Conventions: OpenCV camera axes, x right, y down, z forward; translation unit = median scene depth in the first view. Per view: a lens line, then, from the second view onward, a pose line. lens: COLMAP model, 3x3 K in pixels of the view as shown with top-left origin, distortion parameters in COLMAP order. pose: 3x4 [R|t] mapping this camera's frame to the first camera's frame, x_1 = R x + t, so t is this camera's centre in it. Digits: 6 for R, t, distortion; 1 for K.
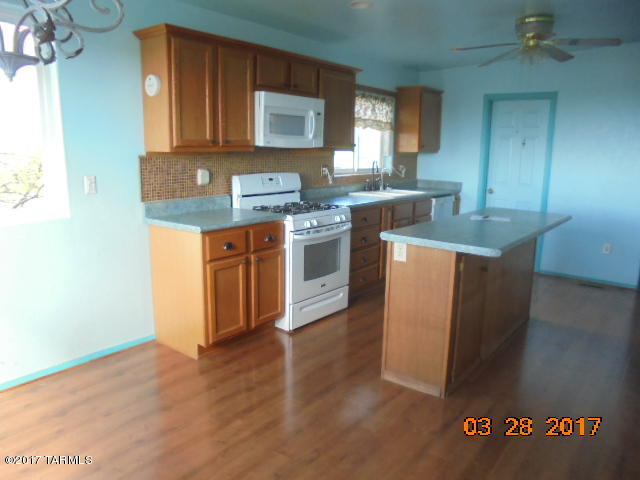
lens RADIAL K [[481.8, 0, 320.0], [0, 481.8, 240.0], [0, 0, 1]] dist [-0.075738, 0.000548]
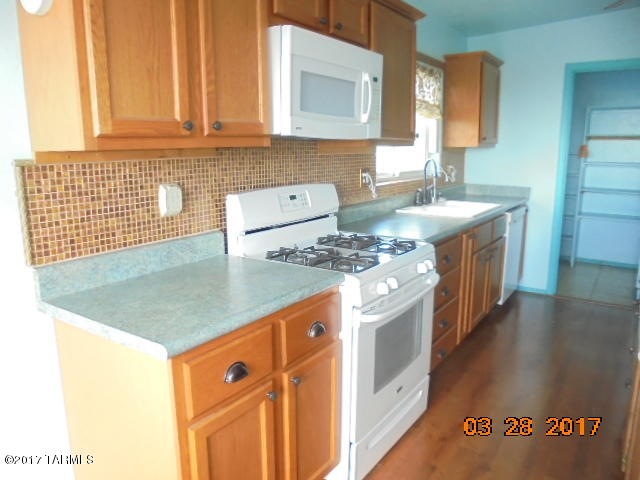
lens RADIAL K [[487.4, 0, 320.6], [0, 487.4, 243.8], [0, 0, 1]] dist [-0.078924, 0.004853]
pose [[0.997995, -0.031447, 0.054933, -0.108658], [0.031098, 0.999490, 0.007200, -0.079093], [-0.055131, -0.005477, 0.998464, 0.455445]]
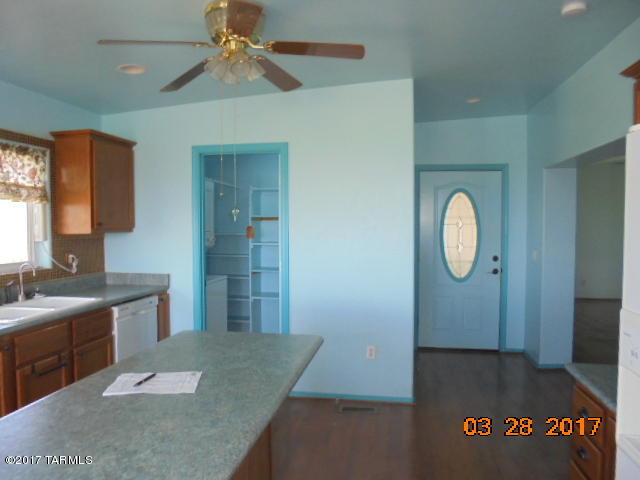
lens RADIAL K [[487.4, 0, 320.6], [0, 487.4, 243.8], [0, 0, 1]] dist [-0.078924, 0.004853]
pose [[0.878496, -0.043307, 0.475783, 0.256434], [0.111658, 0.986913, -0.116337, -0.094620], [-0.464518, 0.155327, 0.871835, 0.472129]]
